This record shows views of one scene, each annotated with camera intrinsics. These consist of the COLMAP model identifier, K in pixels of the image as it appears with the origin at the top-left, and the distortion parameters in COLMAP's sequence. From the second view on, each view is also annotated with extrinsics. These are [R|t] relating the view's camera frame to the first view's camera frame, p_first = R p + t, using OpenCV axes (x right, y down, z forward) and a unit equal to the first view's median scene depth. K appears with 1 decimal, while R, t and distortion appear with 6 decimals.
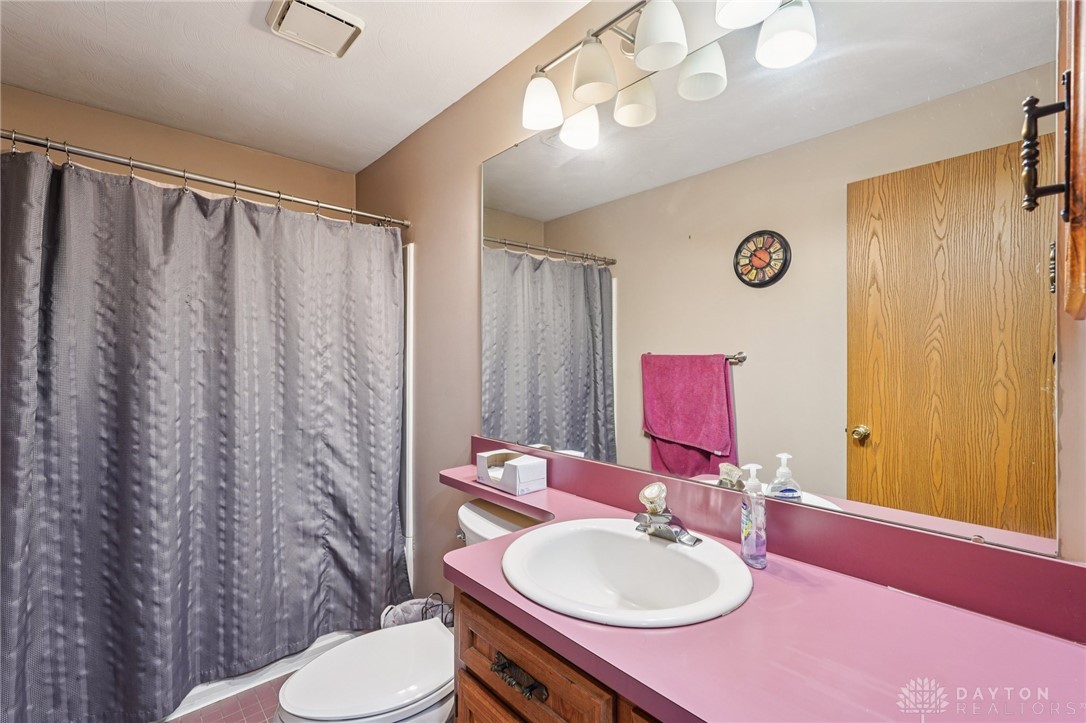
lens RADIAL K [[479.0, 0, 542.9], [0, 479.0, 359.5], [0, 0, 1]] dist [-0.017287, 0.007119]
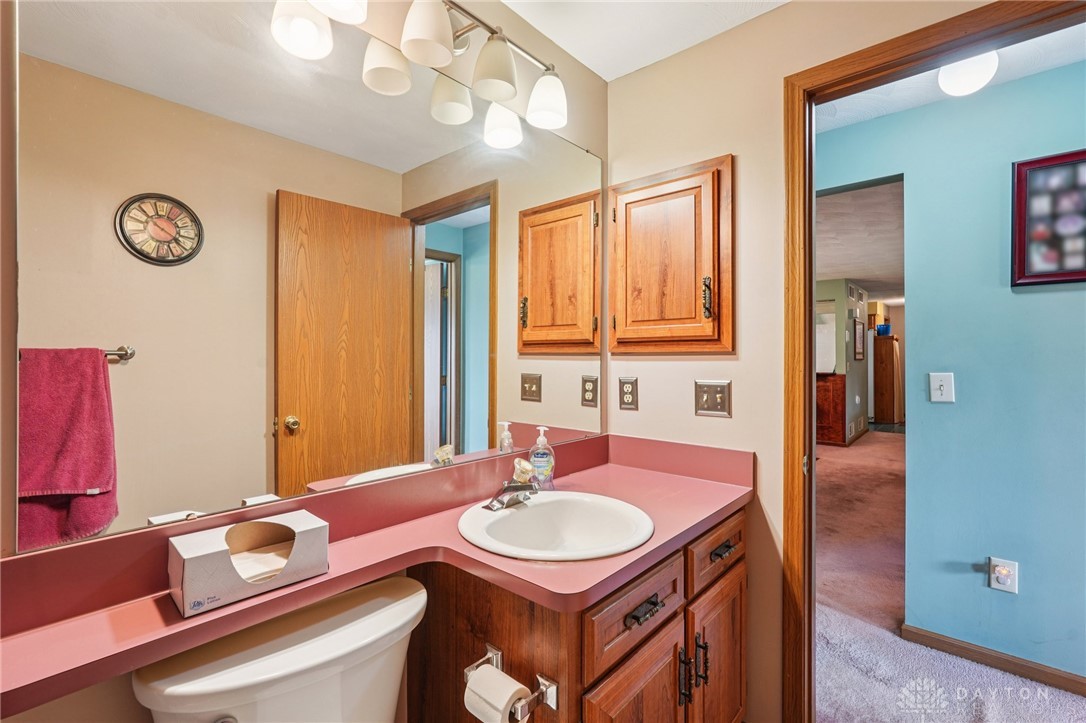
lens RADIAL K [[479.0, 0, 548.6], [0, 479.0, 359.2], [0, 0, 1]] dist [-0.017287, 0.007119]
pose [[-0.117009, -0.003490, 0.993125, -0.496176], [-0.001373, 0.999993, 0.003353, 0.002271], [-0.993130, -0.000972, -0.117013, 0.550766]]
